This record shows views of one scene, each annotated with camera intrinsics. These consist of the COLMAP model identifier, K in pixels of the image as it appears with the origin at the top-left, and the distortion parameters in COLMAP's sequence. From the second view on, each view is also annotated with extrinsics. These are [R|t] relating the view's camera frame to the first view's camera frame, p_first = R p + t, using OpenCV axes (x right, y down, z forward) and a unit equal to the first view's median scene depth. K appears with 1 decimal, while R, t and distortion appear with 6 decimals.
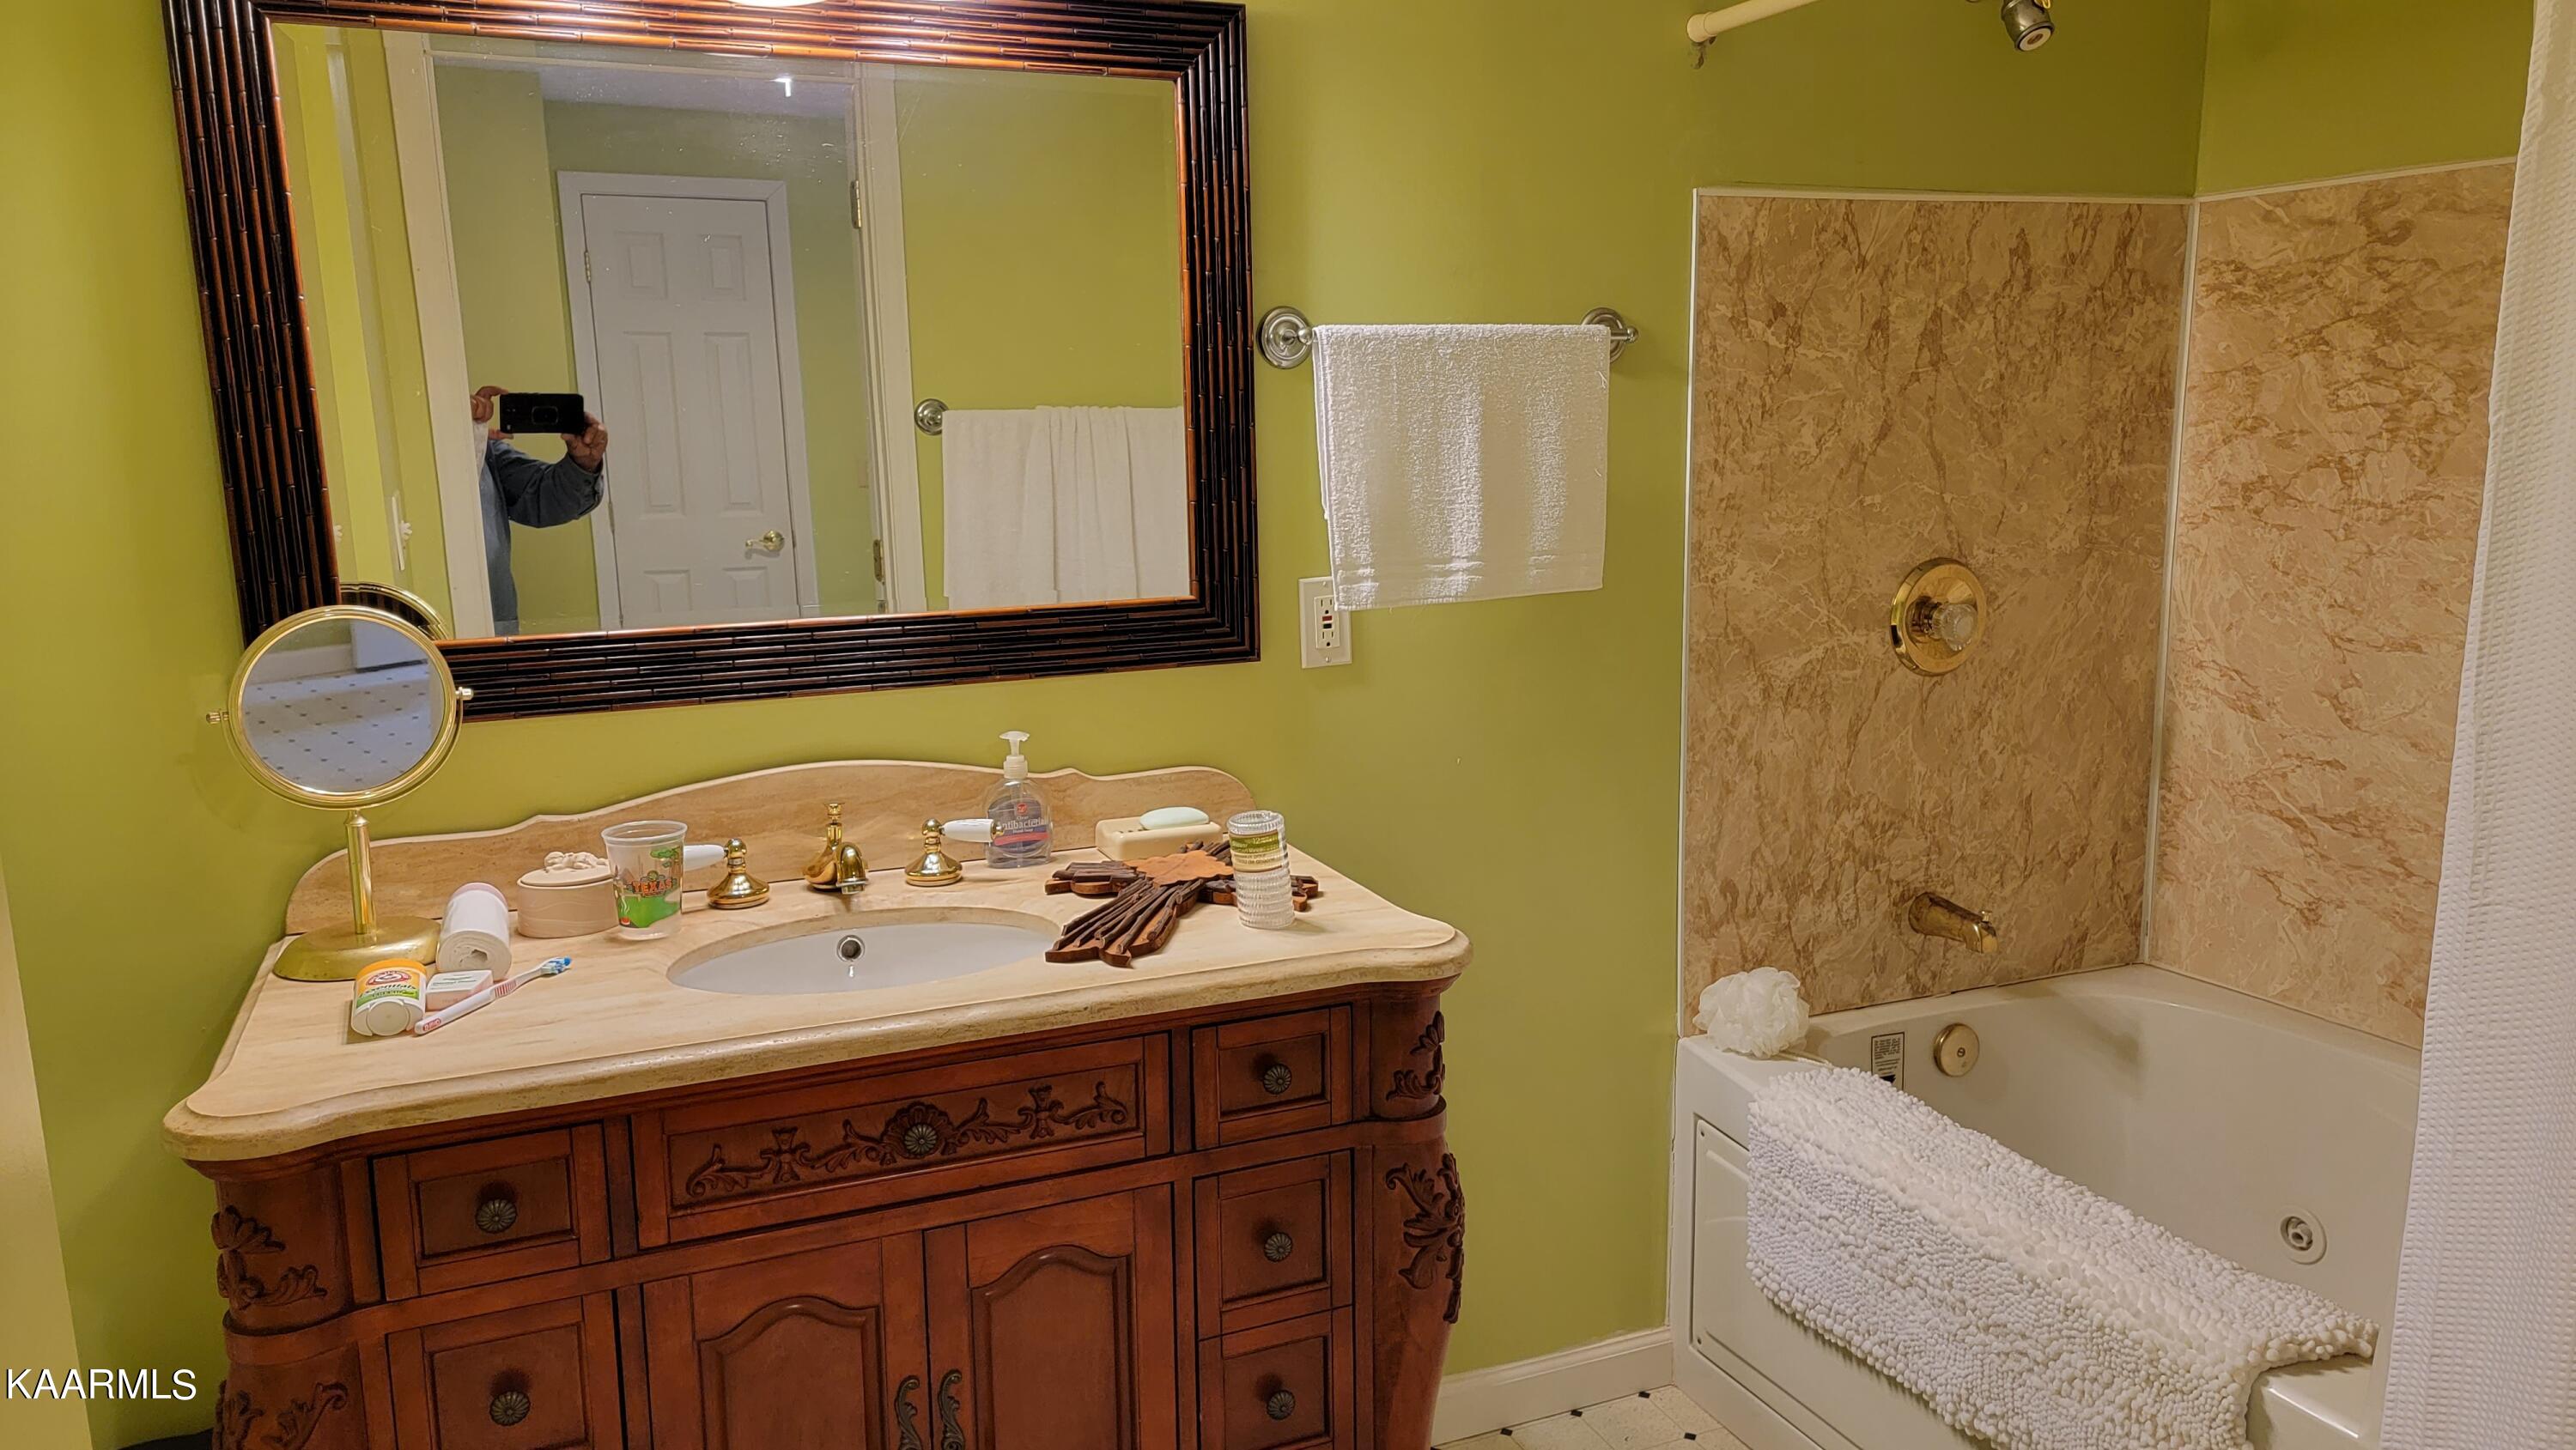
lens RADIAL K [[1783.0, 0, 1297.9], [0, 1783.0, 738.0], [0, 0, 1]] dist [0.063404, -0.026910]
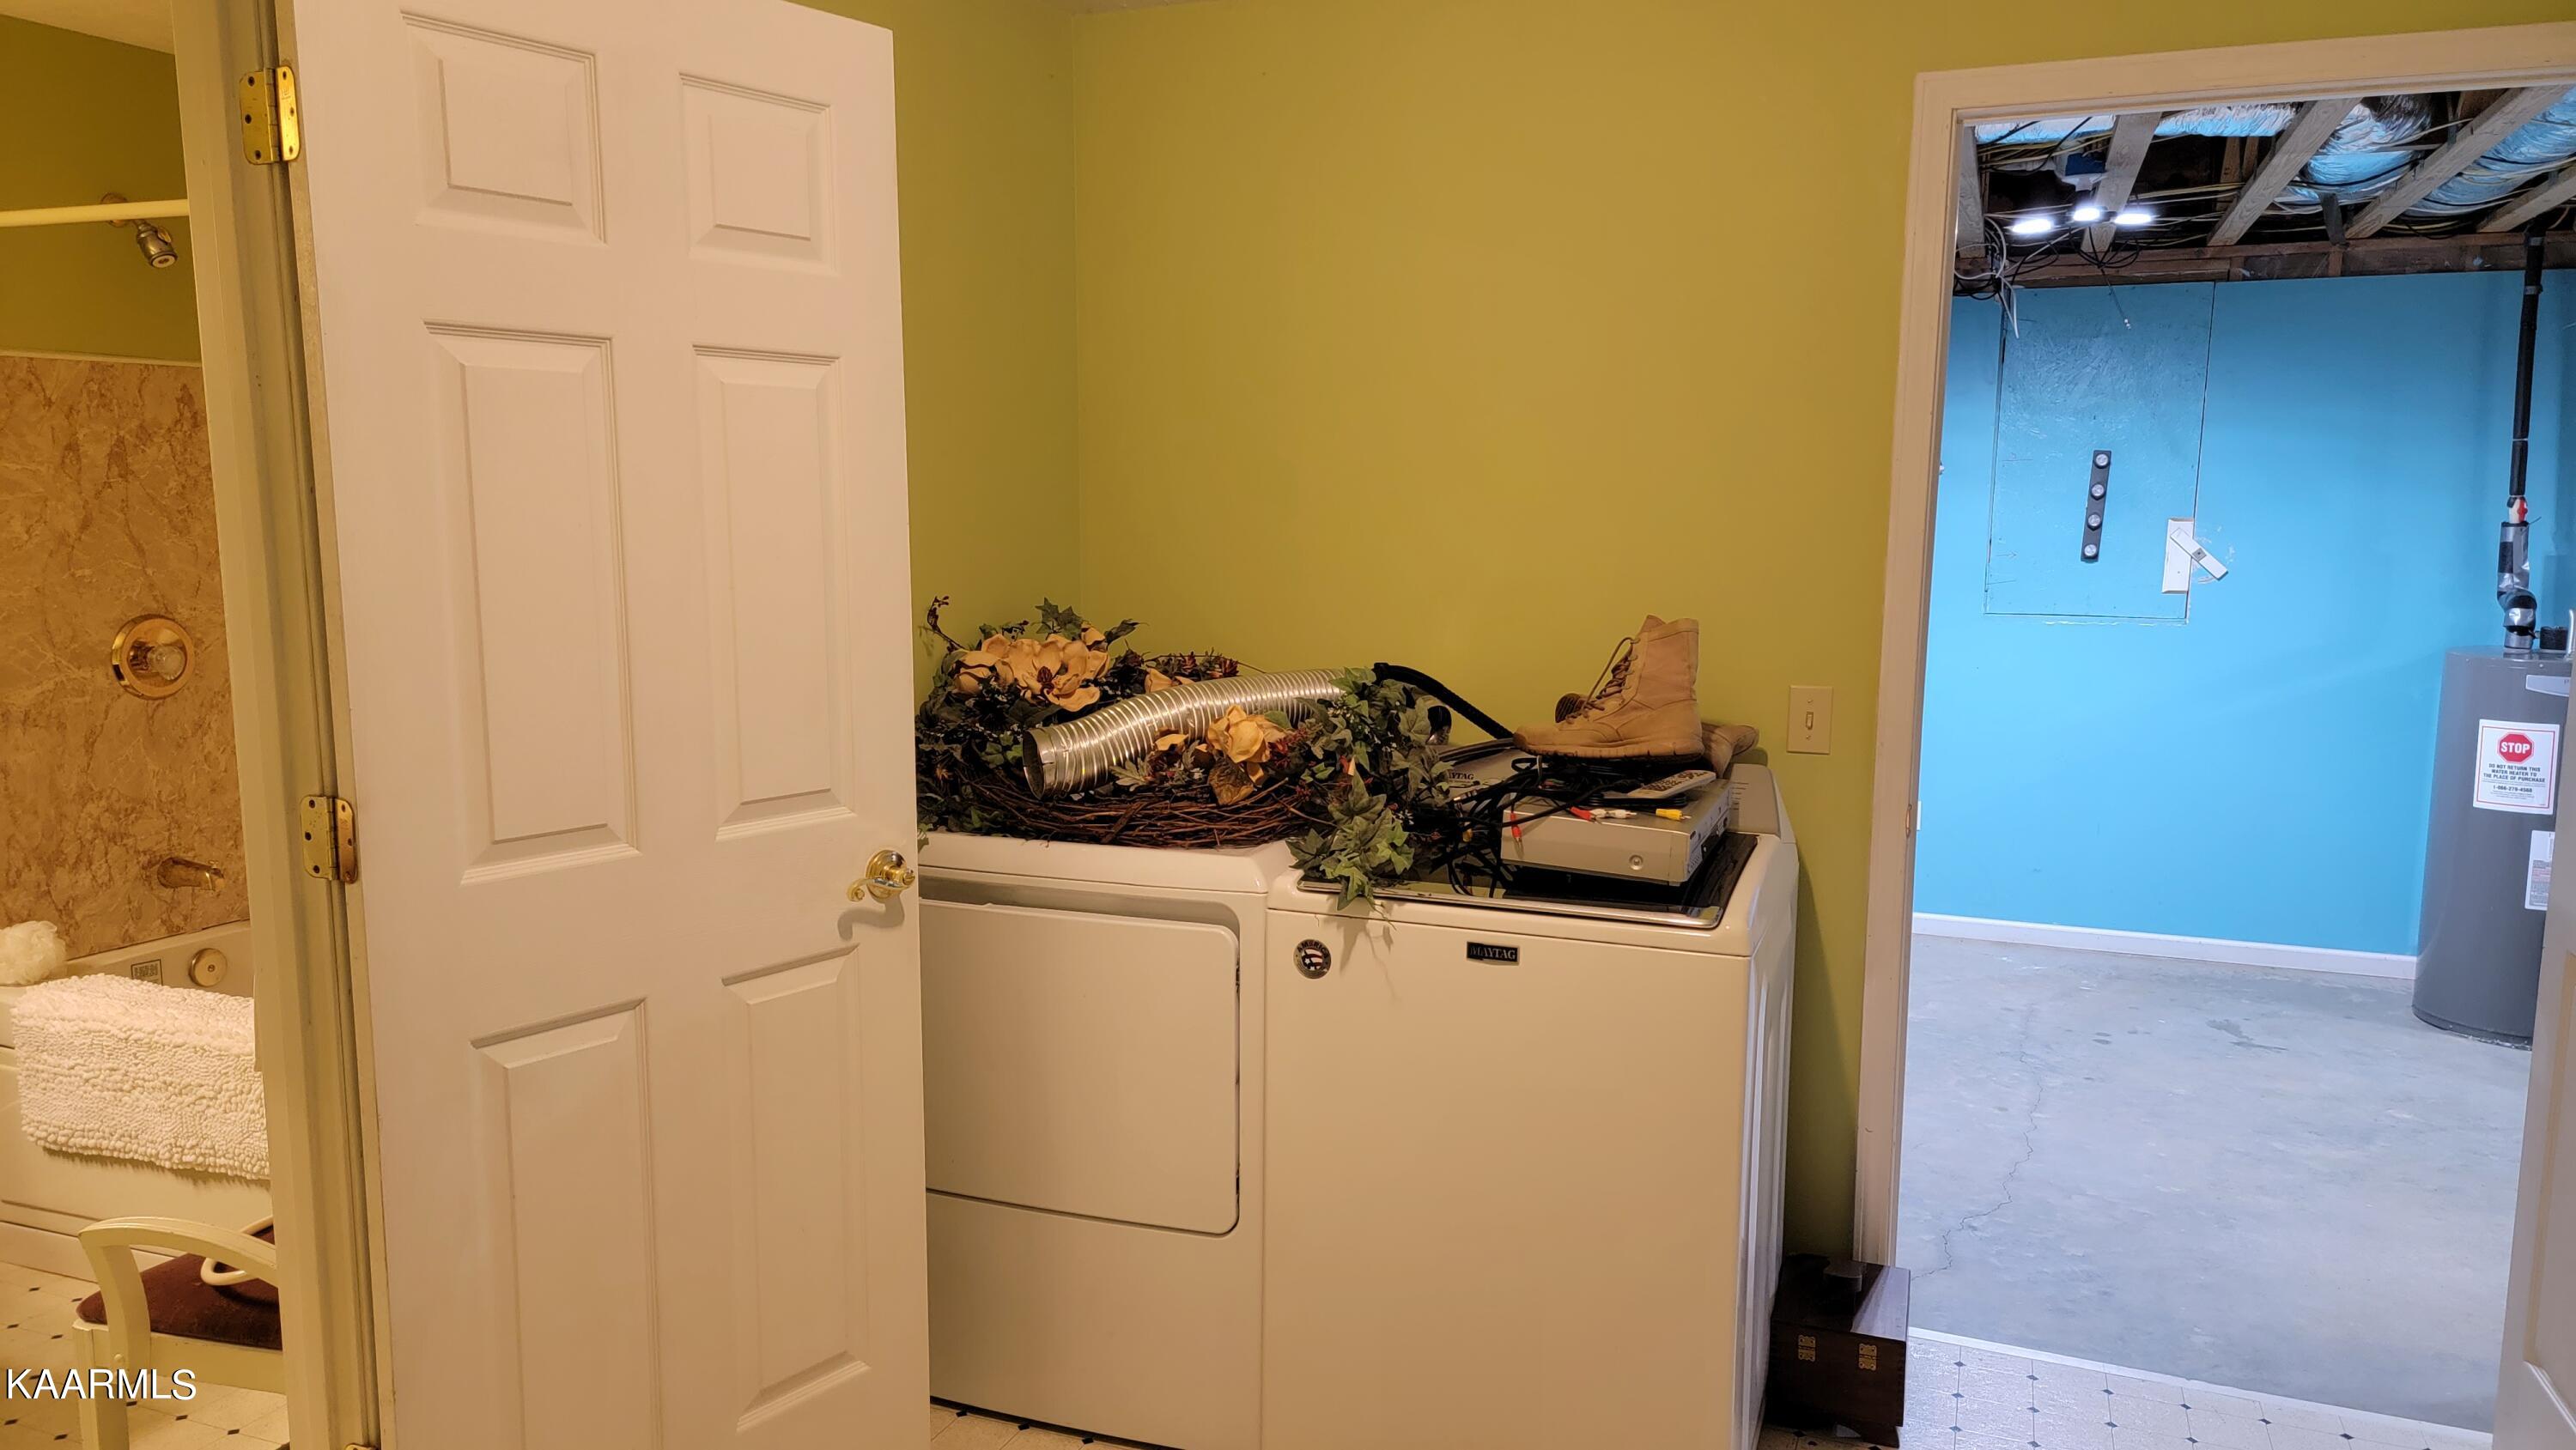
lens RADIAL K [[1783.0, 0, 1229.4], [0, 1783.0, 742.3], [0, 0, 1]] dist [0.063404, -0.026910]
pose [[0.710844, -0.079770, 0.698812, -0.039896], [0.109273, 0.994009, 0.002312, 0.087440], [-0.694810, 0.074717, 0.715302, -0.587335]]
